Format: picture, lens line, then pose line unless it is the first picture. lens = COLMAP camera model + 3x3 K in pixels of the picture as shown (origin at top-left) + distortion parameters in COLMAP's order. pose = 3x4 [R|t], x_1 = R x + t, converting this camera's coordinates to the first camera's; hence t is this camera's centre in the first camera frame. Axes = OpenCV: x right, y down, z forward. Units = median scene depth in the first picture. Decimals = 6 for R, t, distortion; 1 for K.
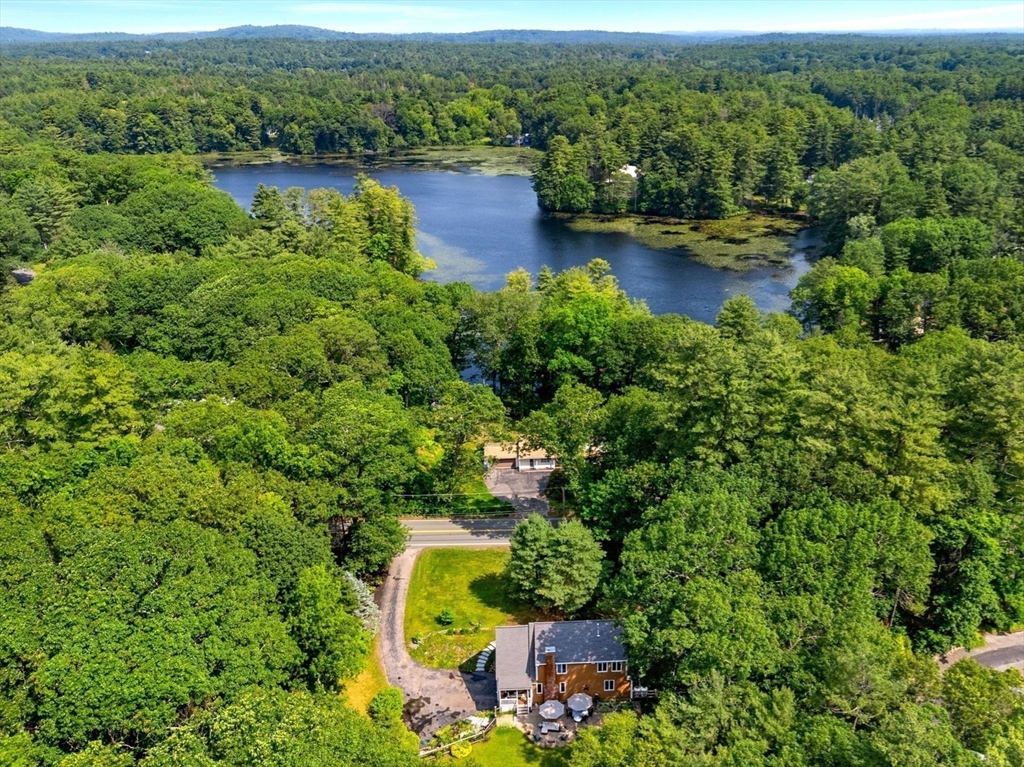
lens RADIAL K [[774.1, 0, 514.9], [0, 774.1, 381.0], [0, 0, 1]] dist [0.005804, 0.000229]
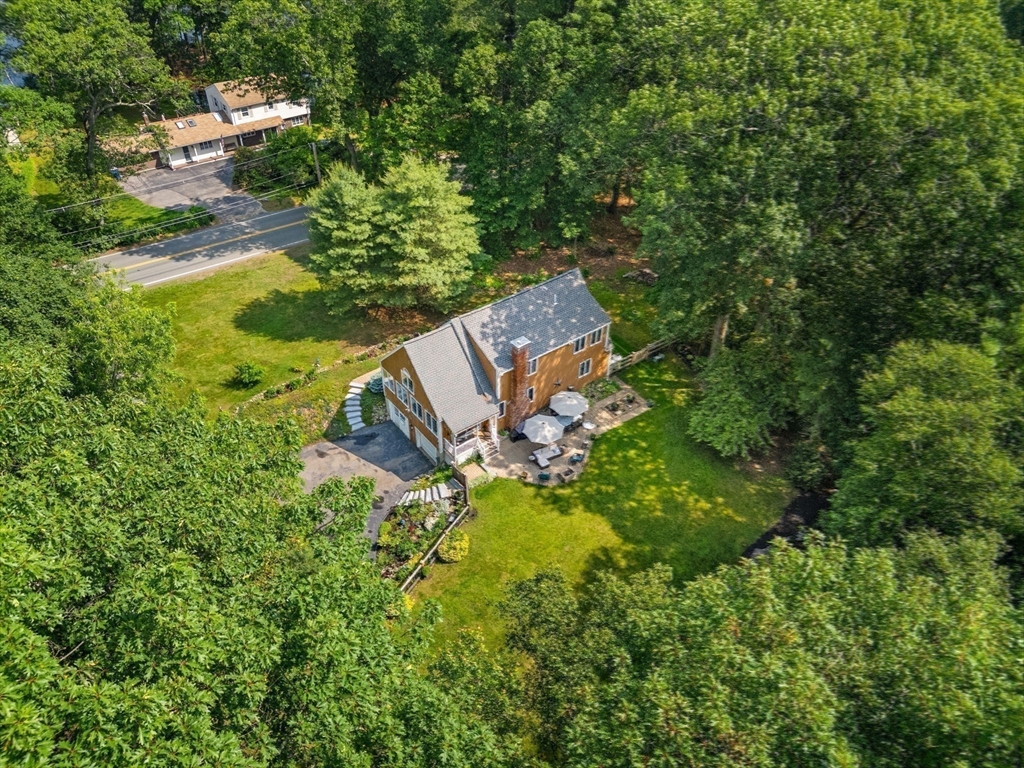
lens RADIAL K [[774.1, 0, 511.6], [0, 774.1, 388.6], [0, 0, 1]] dist [0.005804, 0.000229]
pose [[0.815511, -0.337661, 0.470029, -0.208445], [0.157435, 0.910961, 0.381266, 0.127358], [-0.556917, -0.236928, 0.796058, 0.436414]]
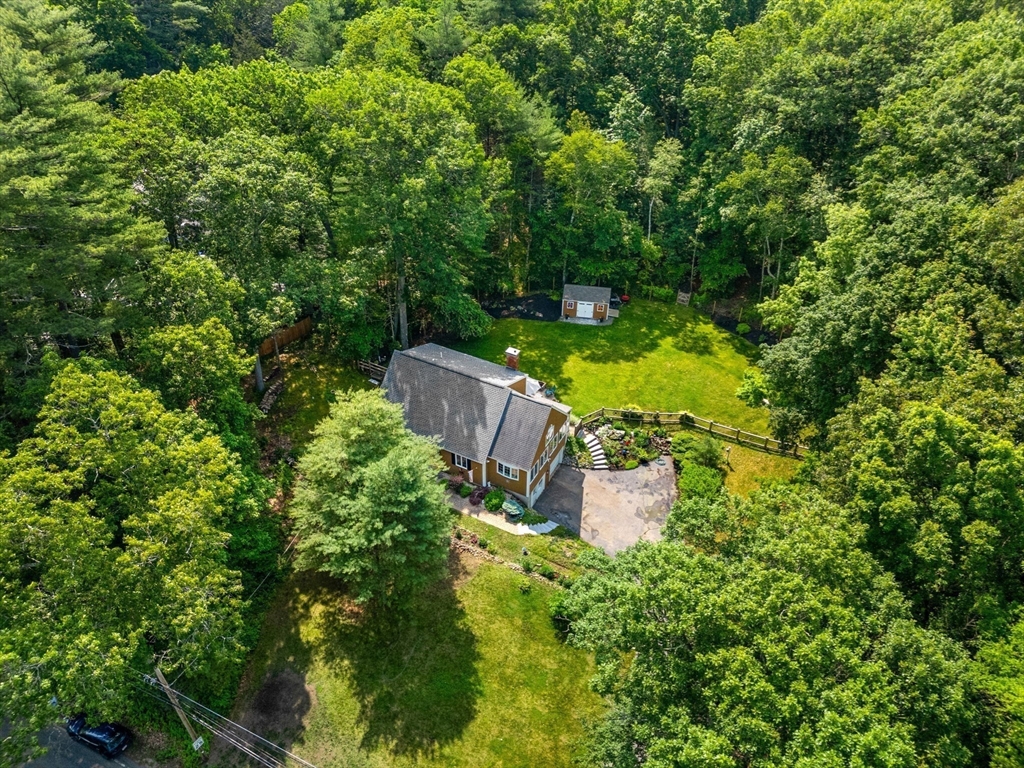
lens RADIAL K [[774.1, 0, 512.0], [0, 774.1, 385.4], [0, 0, 1]] dist [0.005804, 0.000229]
pose [[-0.872167, -0.282389, 0.399477, -0.235440], [0.184116, 0.567066, 0.802831, -0.221439], [-0.453240, 0.773752, -0.442584, 1.132018]]
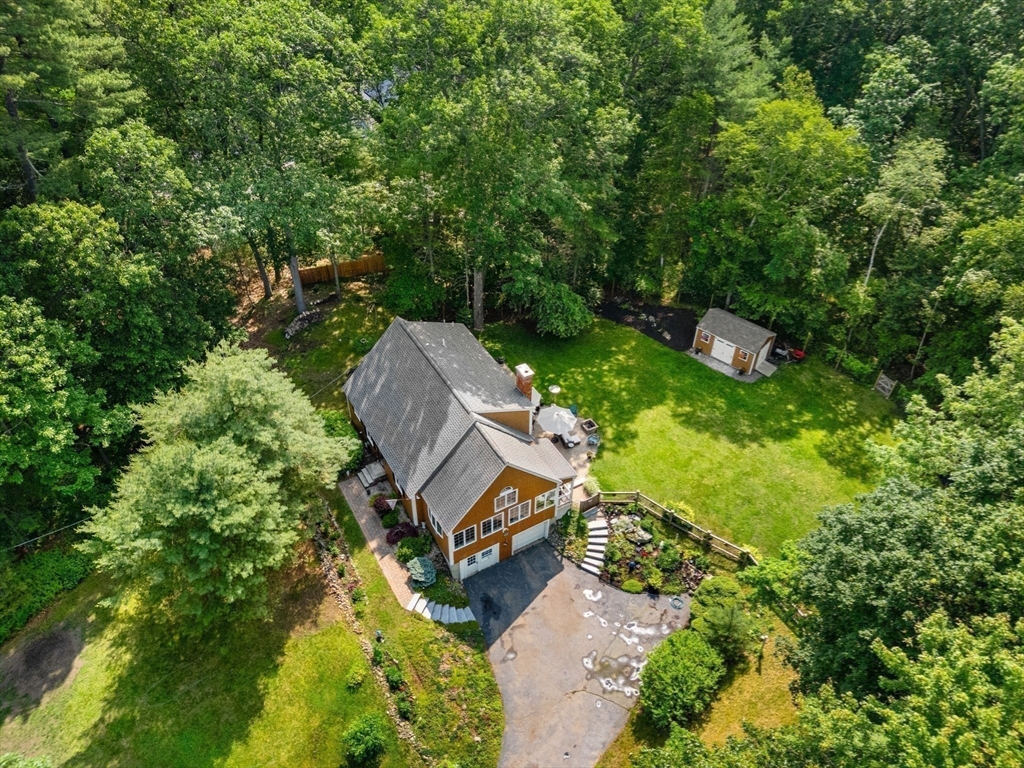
lens RADIAL K [[774.1, 0, 509.8], [0, 774.1, 380.5], [0, 0, 1]] dist [0.005804, 0.000229]
pose [[-0.470779, -0.561809, 0.680249, -0.286514], [0.308815, 0.617325, 0.723562, -0.053764], [-0.826438, 0.550709, -0.117129, 0.887529]]
